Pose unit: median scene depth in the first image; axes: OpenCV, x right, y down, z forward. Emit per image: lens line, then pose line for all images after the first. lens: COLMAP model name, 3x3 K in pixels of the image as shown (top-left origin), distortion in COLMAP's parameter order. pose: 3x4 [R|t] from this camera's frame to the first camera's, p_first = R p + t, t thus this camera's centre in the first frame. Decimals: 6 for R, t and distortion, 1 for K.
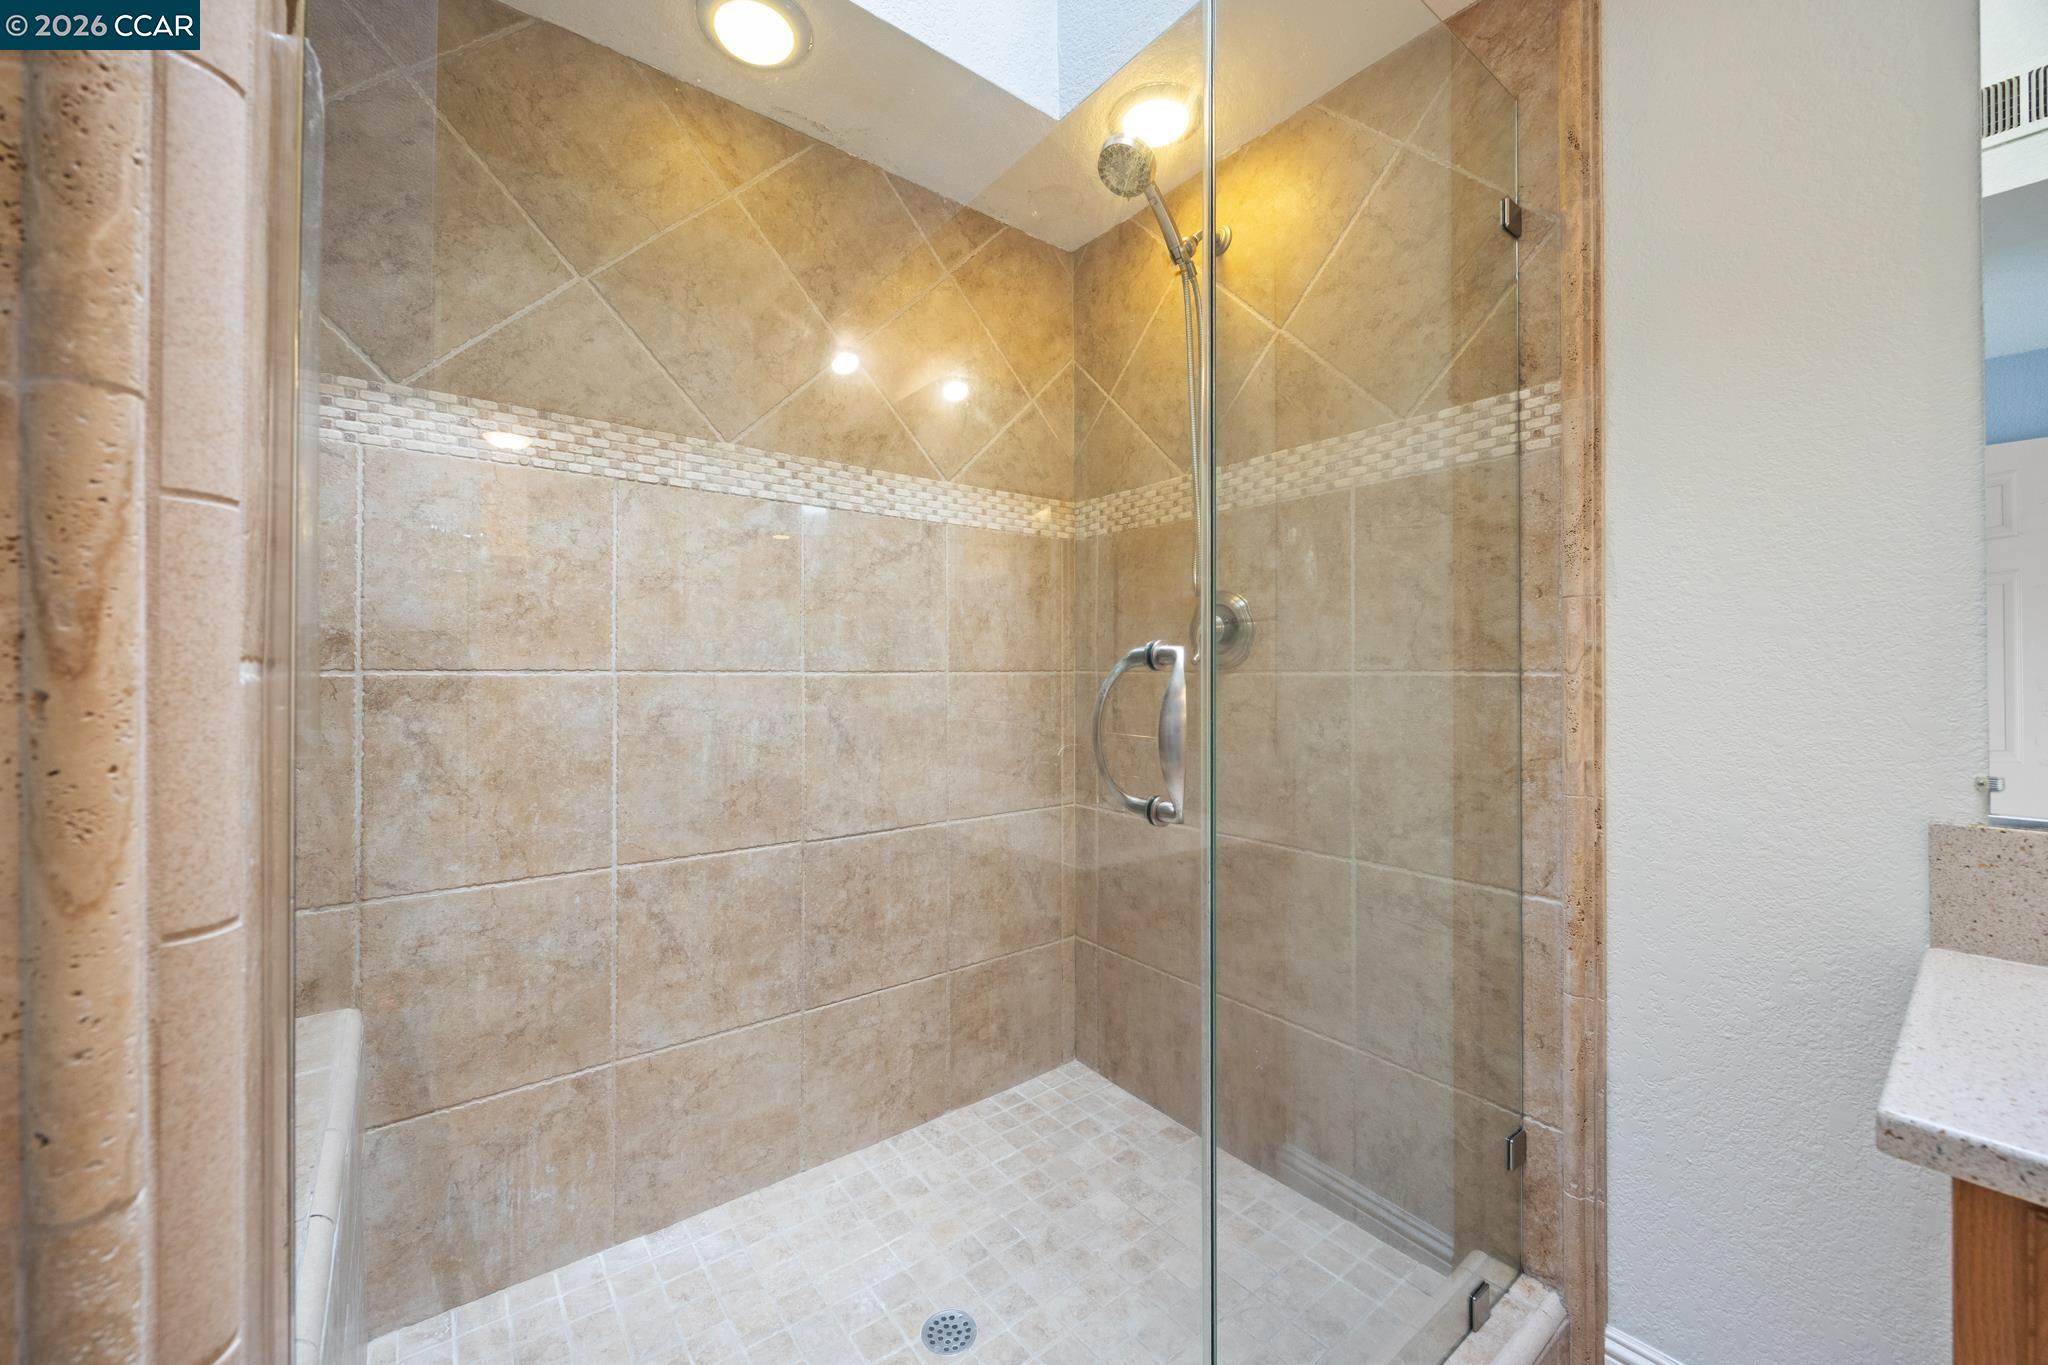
lens RADIAL K [[786.4, 0, 1028.5], [0, 786.4, 664.8], [0, 0, 1]] dist [-0.007732, 0.001277]
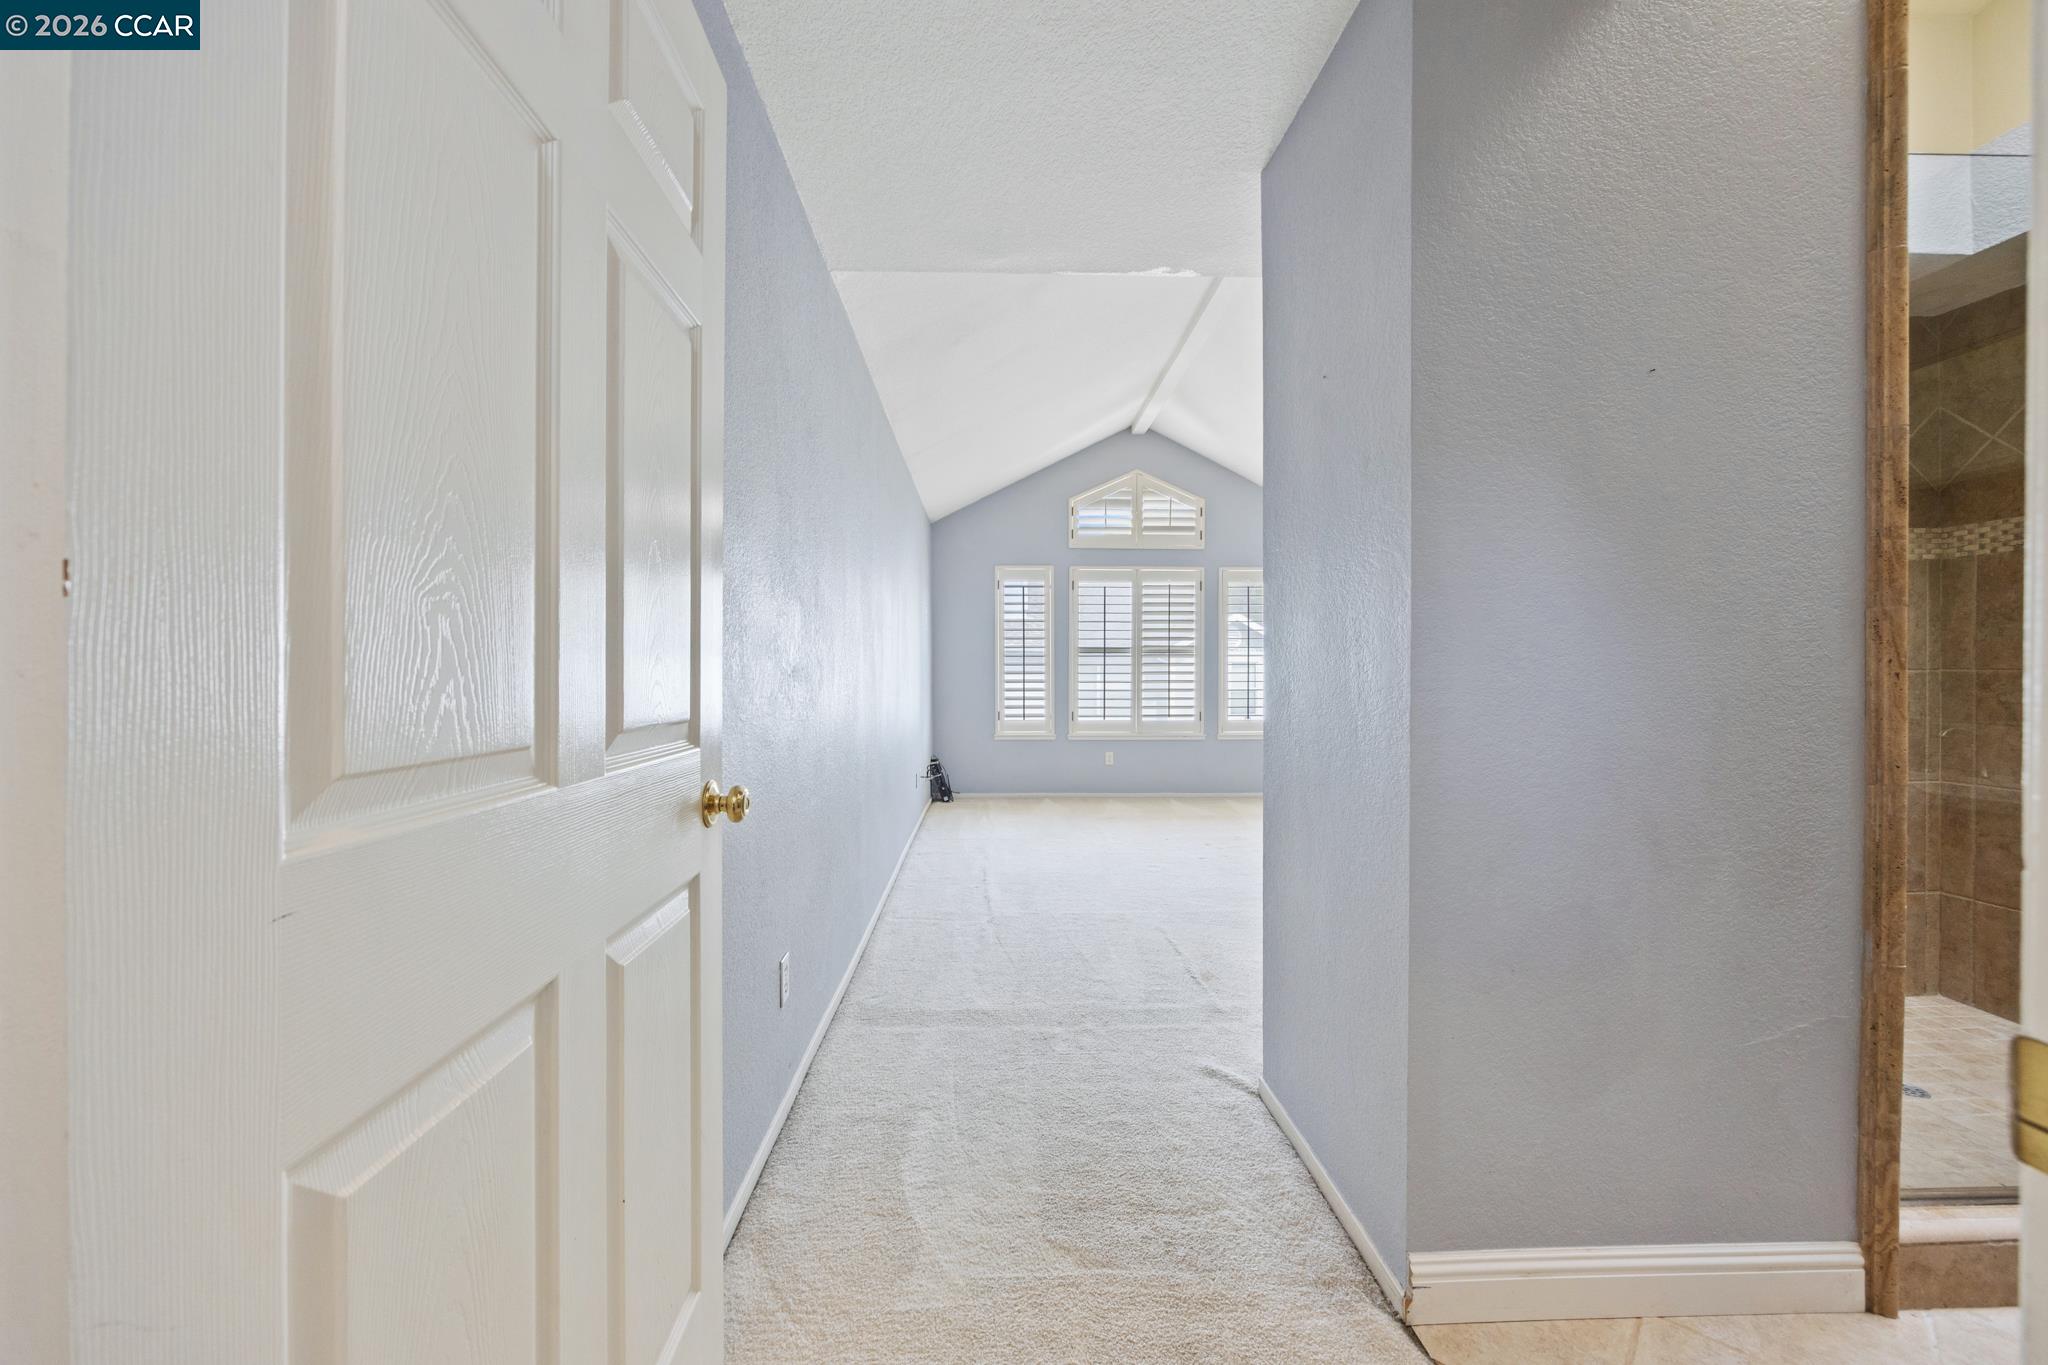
lens RADIAL K [[786.4, 0, 1004.4], [0, 786.4, 676.1], [0, 0, 1]] dist [-0.007732, 0.001277]
pose [[0.787082, 0.000421, -0.616848, -0.510983], [0.007104, 0.999927, 0.009748, -0.006017], [0.616807, -0.012055, 0.787022, -1.246879]]
